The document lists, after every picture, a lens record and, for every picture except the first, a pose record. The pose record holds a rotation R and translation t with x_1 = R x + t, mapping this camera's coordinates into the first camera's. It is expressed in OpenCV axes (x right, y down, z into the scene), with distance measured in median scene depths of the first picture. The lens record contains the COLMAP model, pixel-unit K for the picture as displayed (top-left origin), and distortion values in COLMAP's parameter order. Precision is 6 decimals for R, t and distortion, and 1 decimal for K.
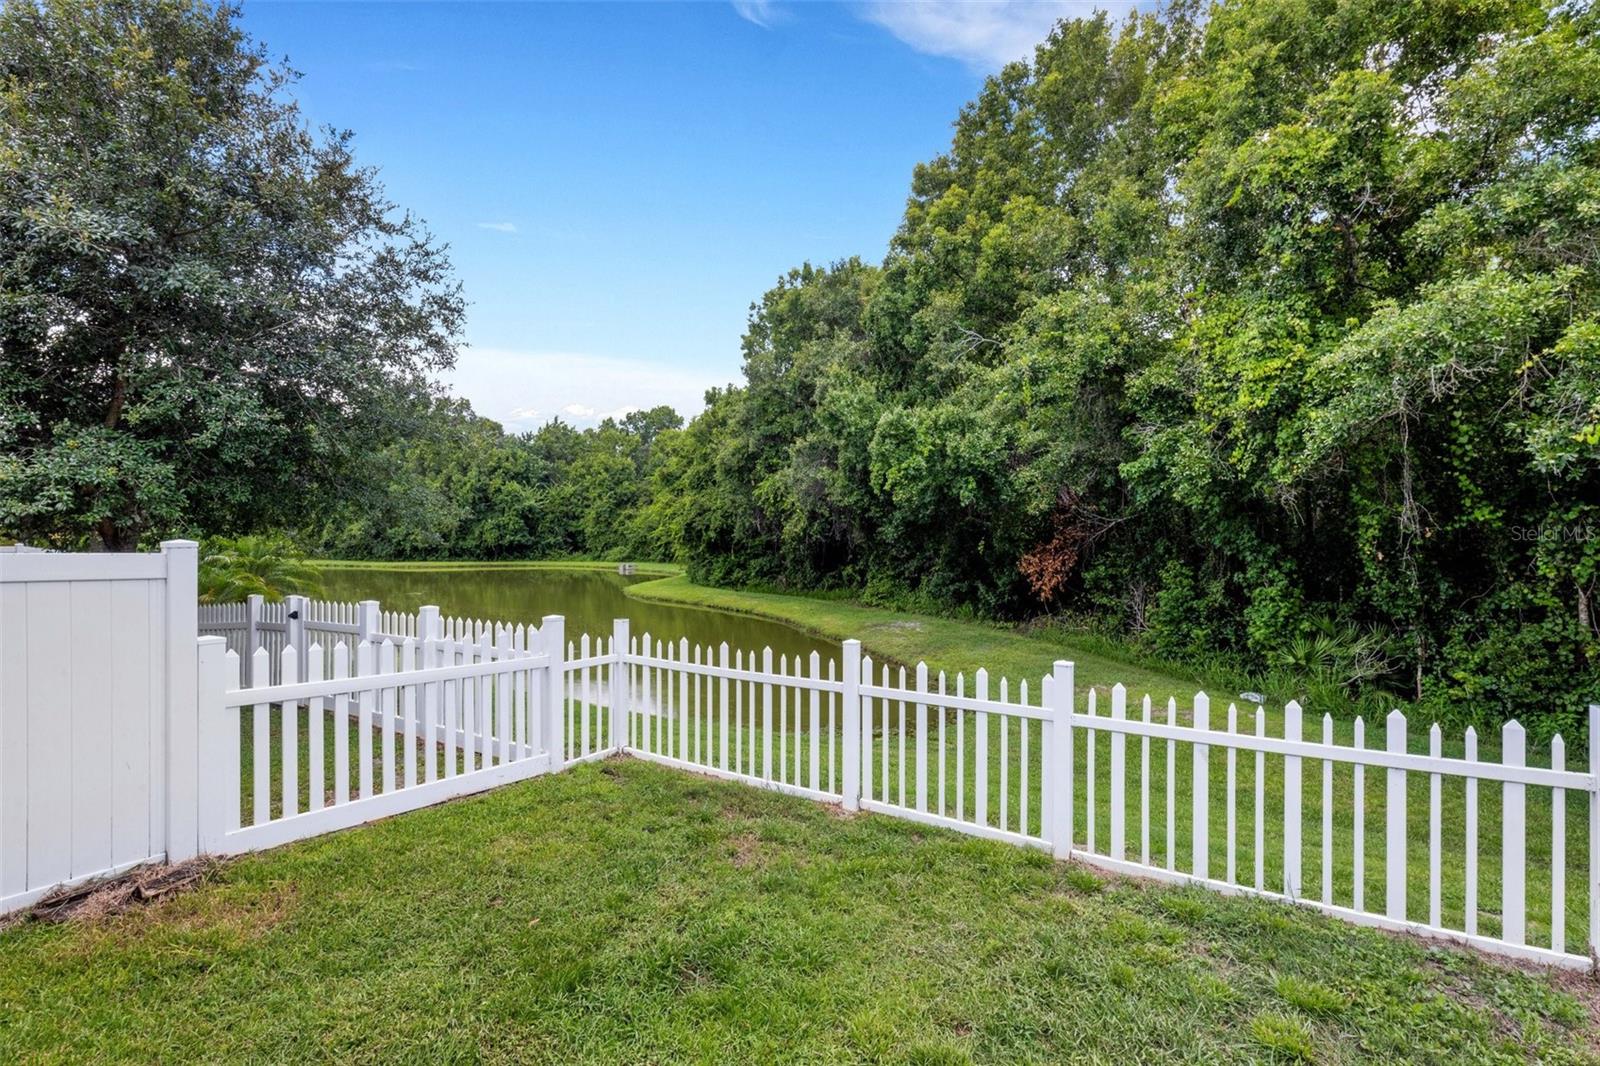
lens RADIAL K [[721.2, 0, 818.3], [0, 721.2, 538.2], [0, 0, 1]] dist [0.008889, -0.002619]
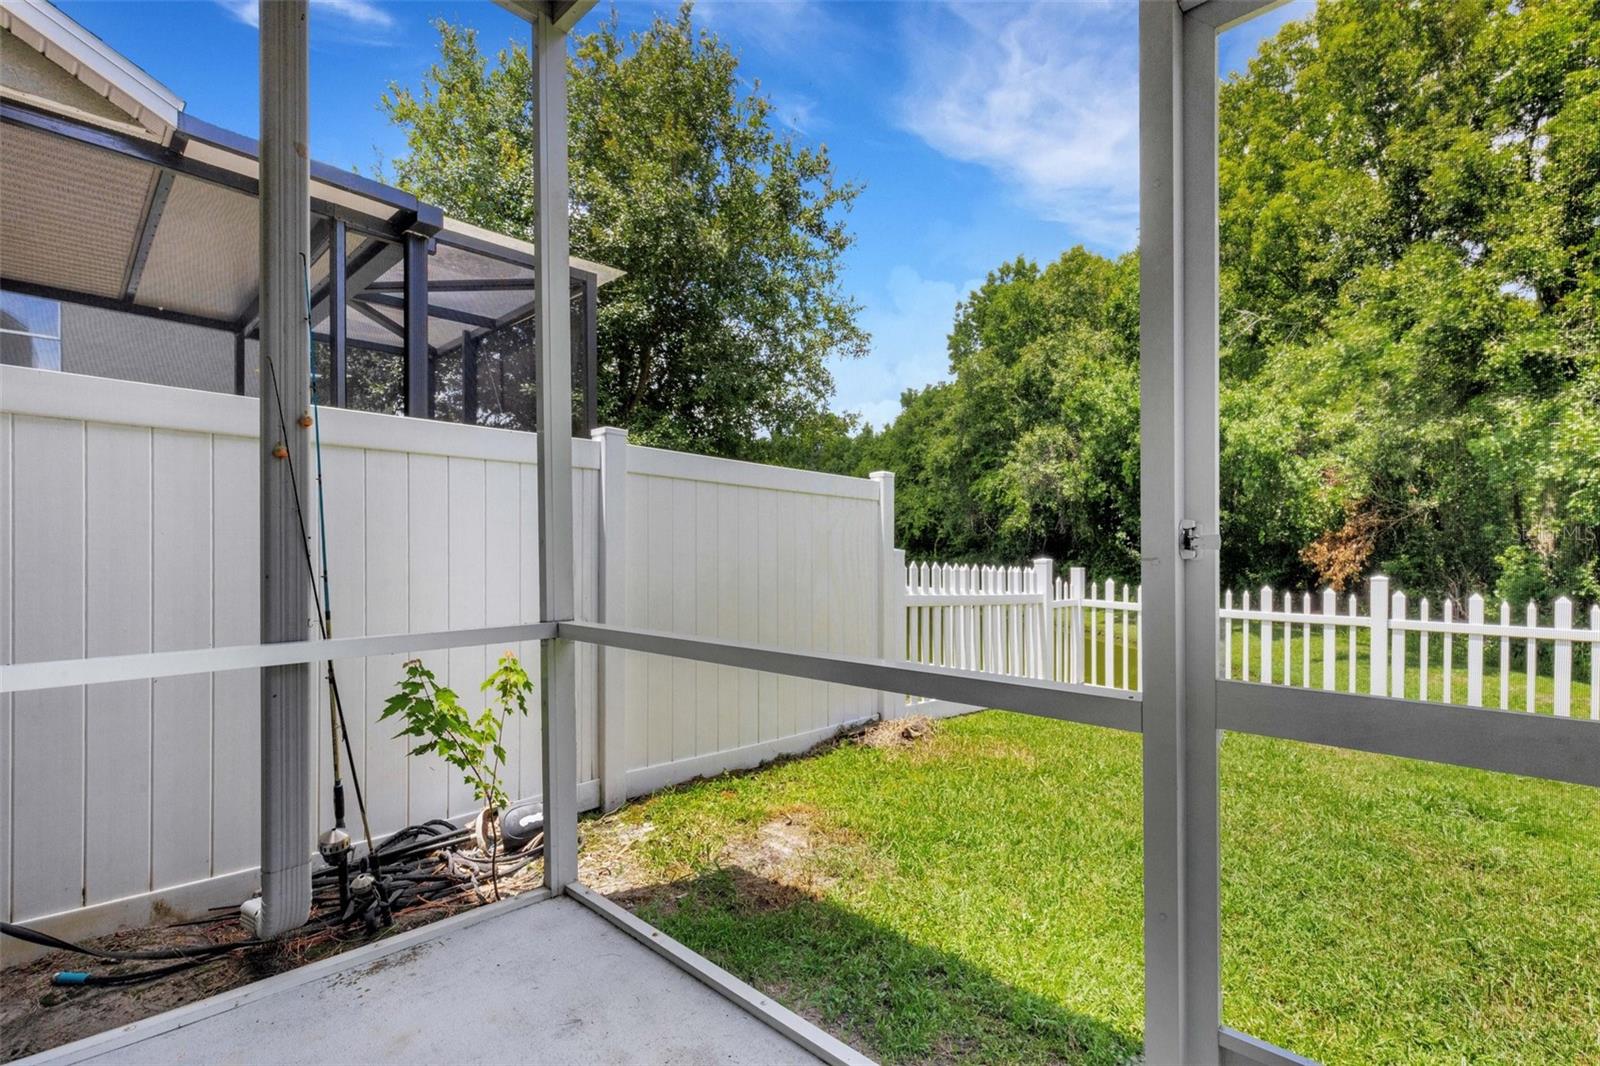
lens RADIAL K [[721.2, 0, 817.5], [0, 721.2, 558.2], [0, 0, 1]] dist [0.008889, -0.002619]
pose [[0.980217, 0.005846, -0.197837, -0.099659], [-0.002689, 0.999865, 0.016220, 0.017889], [0.197905, -0.015367, 0.980101, -0.037272]]
